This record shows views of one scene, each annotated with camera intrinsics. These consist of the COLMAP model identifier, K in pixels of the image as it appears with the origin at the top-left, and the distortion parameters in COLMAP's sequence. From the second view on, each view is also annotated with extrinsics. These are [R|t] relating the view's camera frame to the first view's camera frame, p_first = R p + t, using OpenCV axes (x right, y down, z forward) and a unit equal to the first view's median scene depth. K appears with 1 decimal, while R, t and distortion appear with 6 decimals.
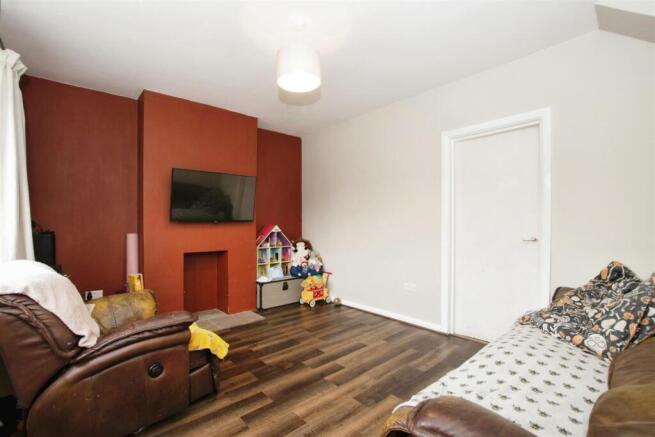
lens RADIAL K [[293.2, 0, 325.9], [0, 293.2, 222.5], [0, 0, 1]] dist [-0.023293, -0.000313]
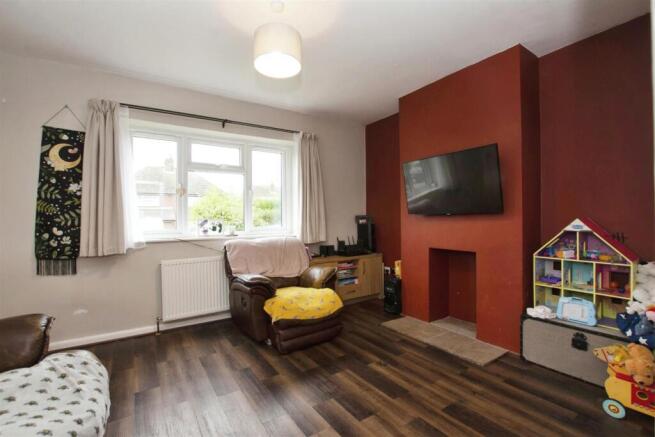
lens RADIAL K [[293.2, 0, 325.6], [0, 293.2, 216.9], [0, 0, 1]] dist [-0.023293, -0.000313]
pose [[-0.147159, 0.001442, -0.989112, 0.502751], [0.018220, 0.999833, -0.001253, -0.000631], [0.988945, -0.018206, -0.147161, 0.813519]]
